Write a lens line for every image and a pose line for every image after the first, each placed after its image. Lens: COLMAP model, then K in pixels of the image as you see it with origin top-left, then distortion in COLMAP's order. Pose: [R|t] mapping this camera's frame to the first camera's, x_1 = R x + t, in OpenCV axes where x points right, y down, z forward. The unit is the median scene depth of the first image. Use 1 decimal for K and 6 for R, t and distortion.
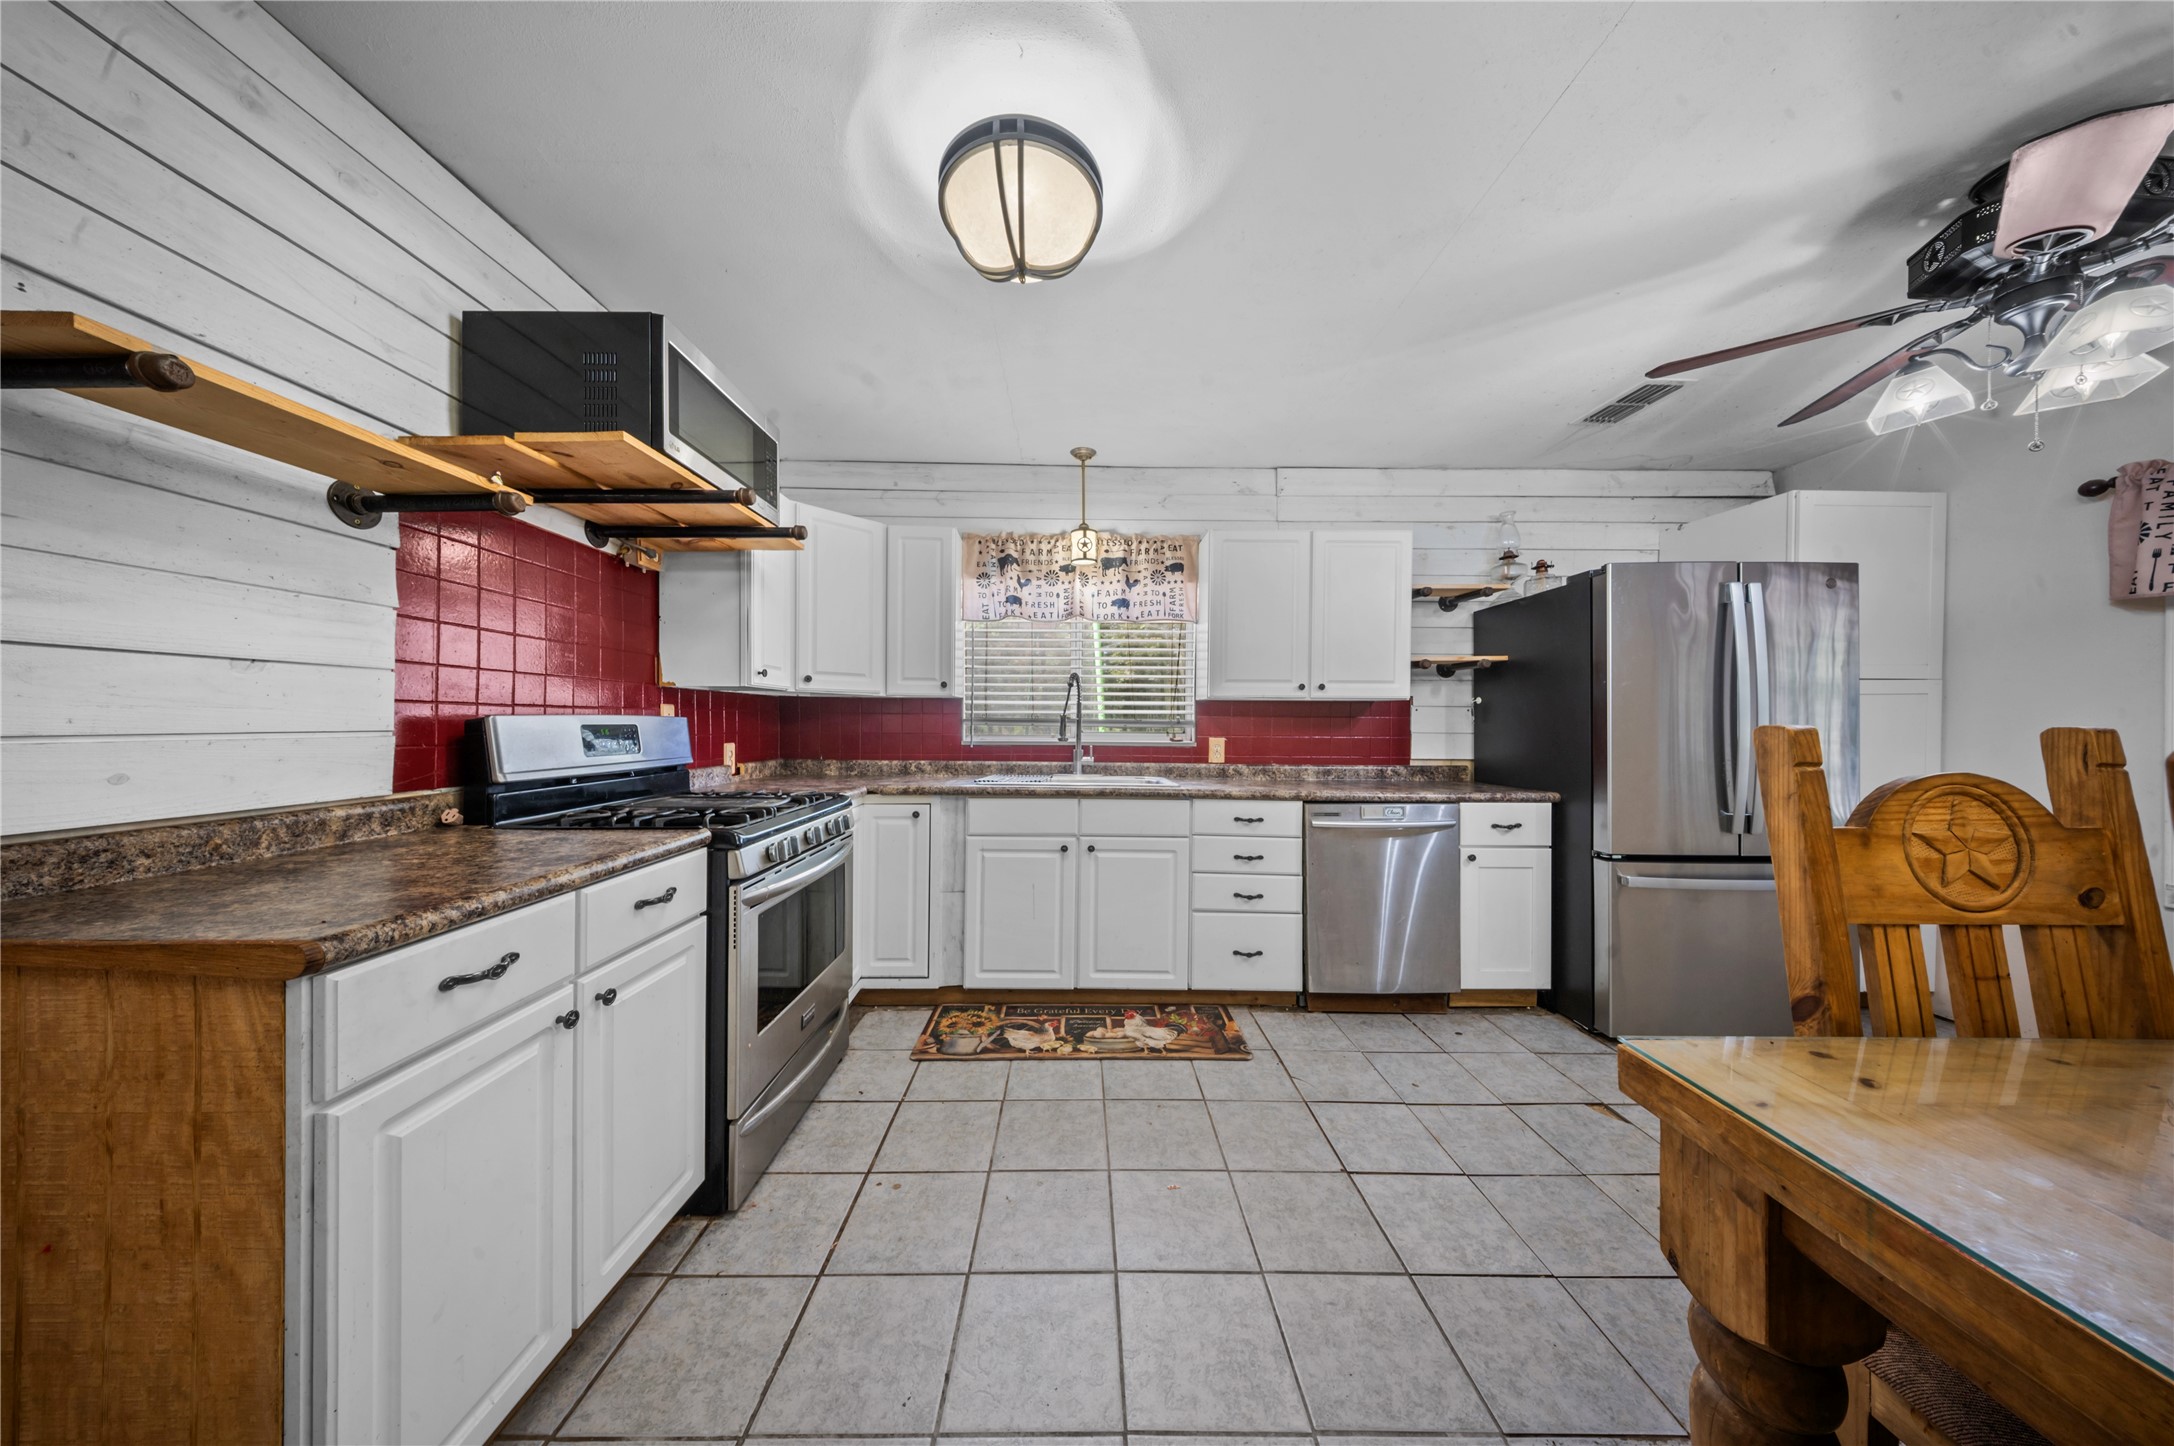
lens RADIAL K [[645.9, 0, 1079.0], [0, 645.9, 717.8], [0, 0, 1]] dist [-0.000810, -0.000636]
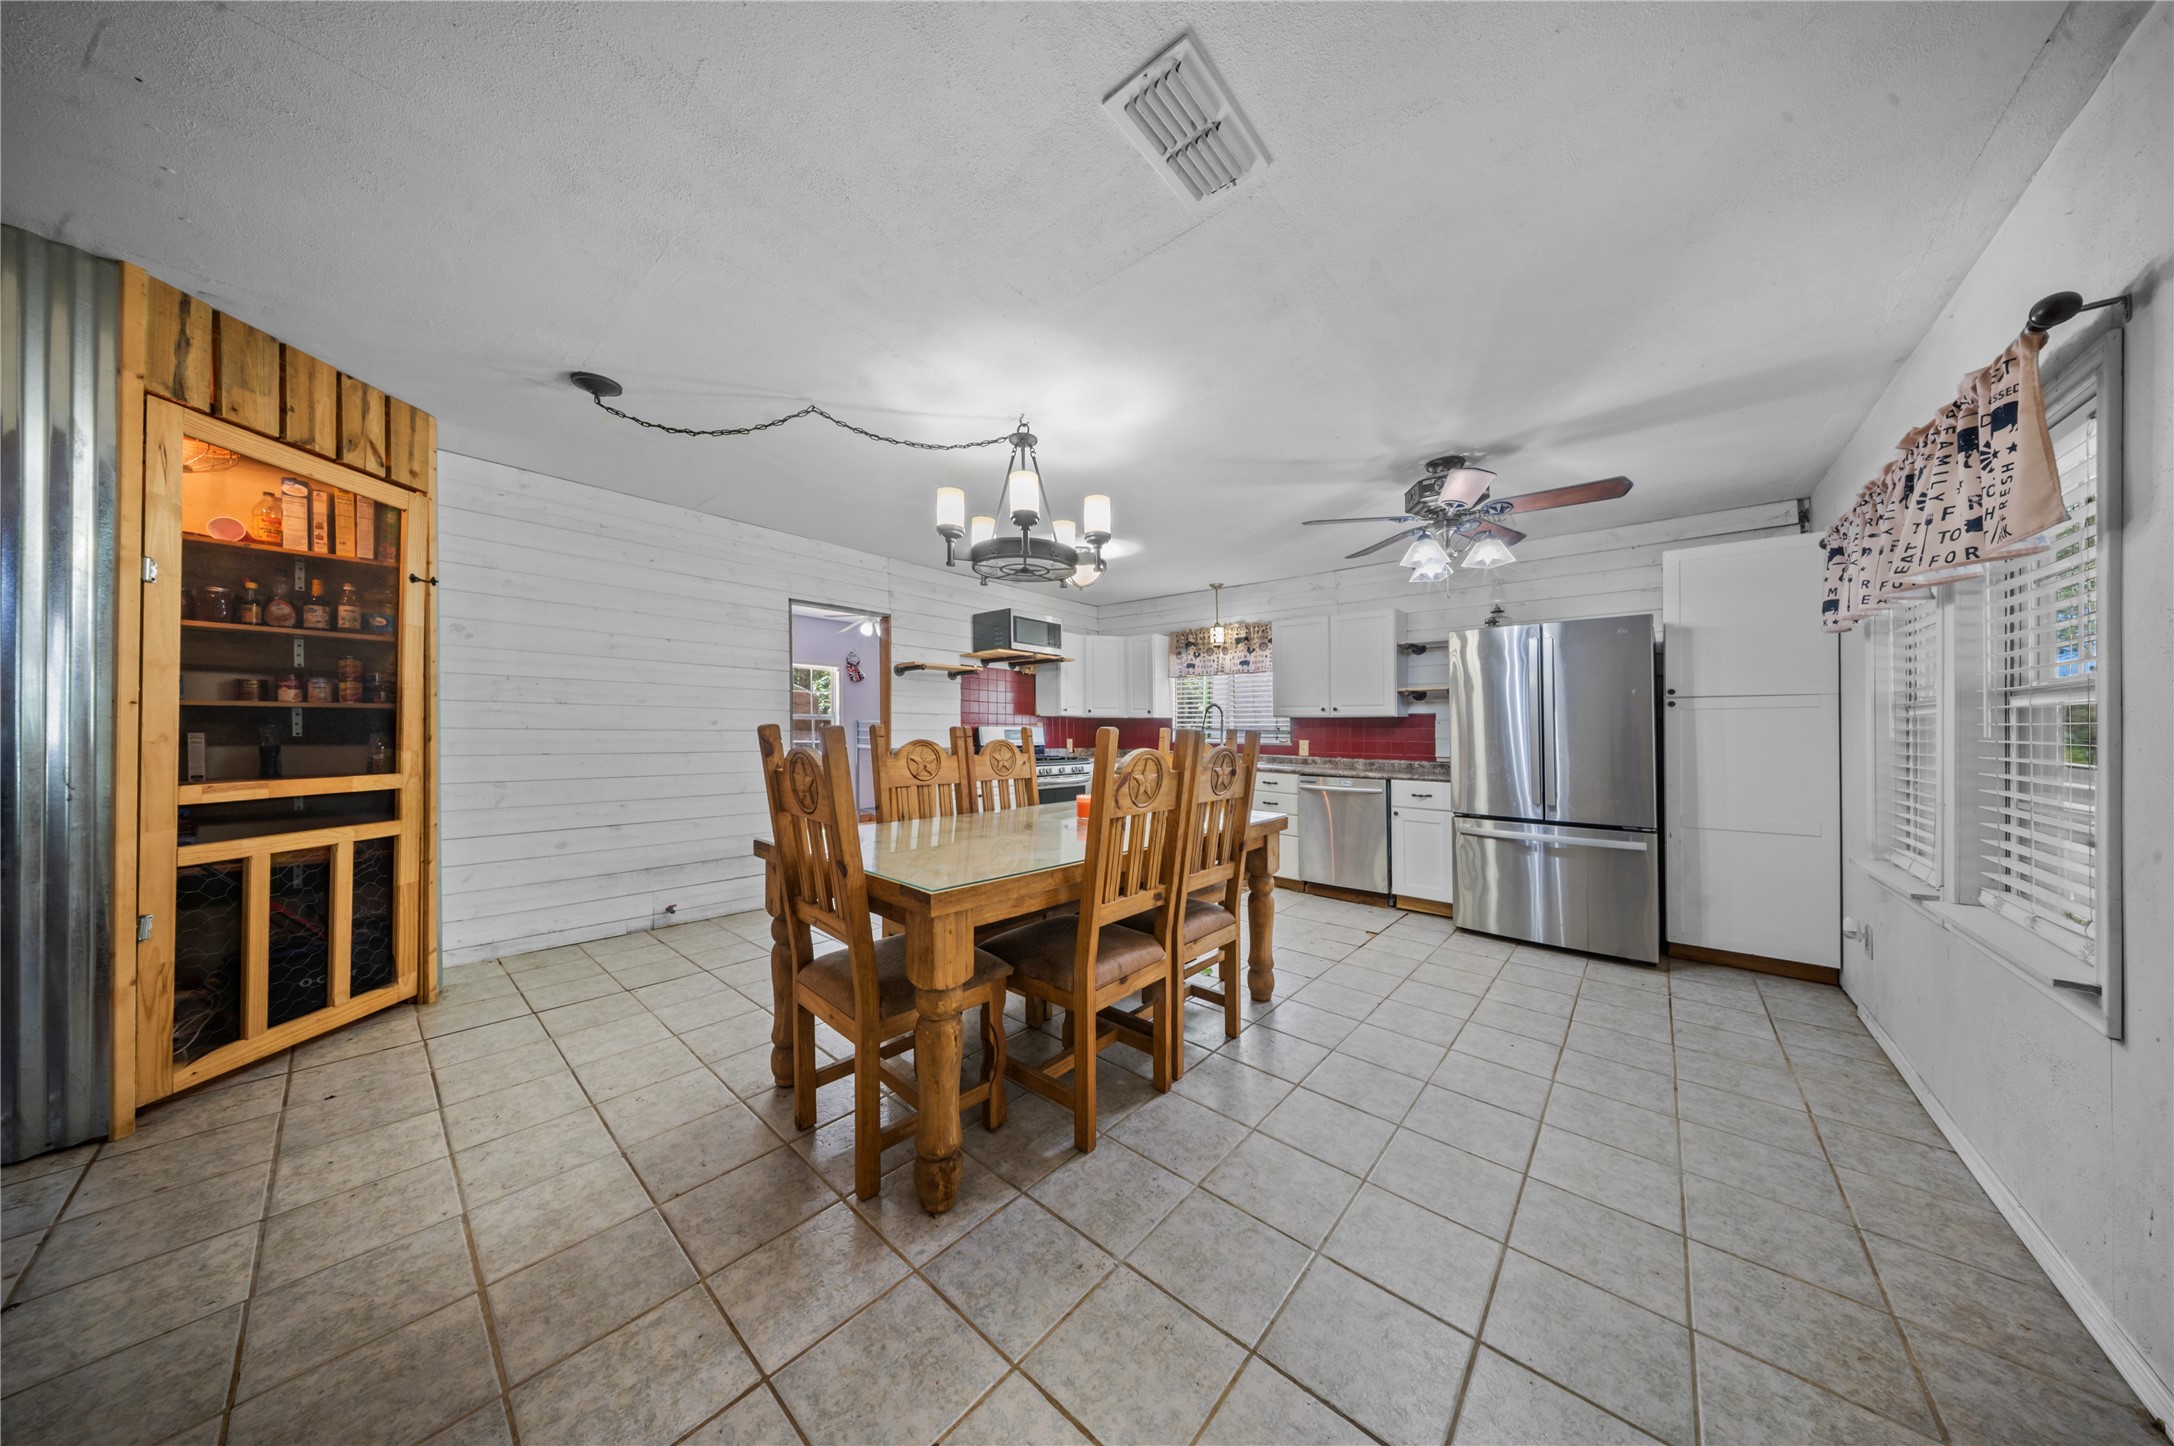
lens RADIAL K [[645.9, 0, 1058.3], [0, 645.9, 730.0], [0, 0, 1]] dist [-0.000810, -0.000636]
pose [[0.724371, -0.000567, -0.689410, 1.079913], [-0.001829, 0.999995, -0.002744, 0.013306], [0.689408, 0.003249, 0.724366, -0.741820]]
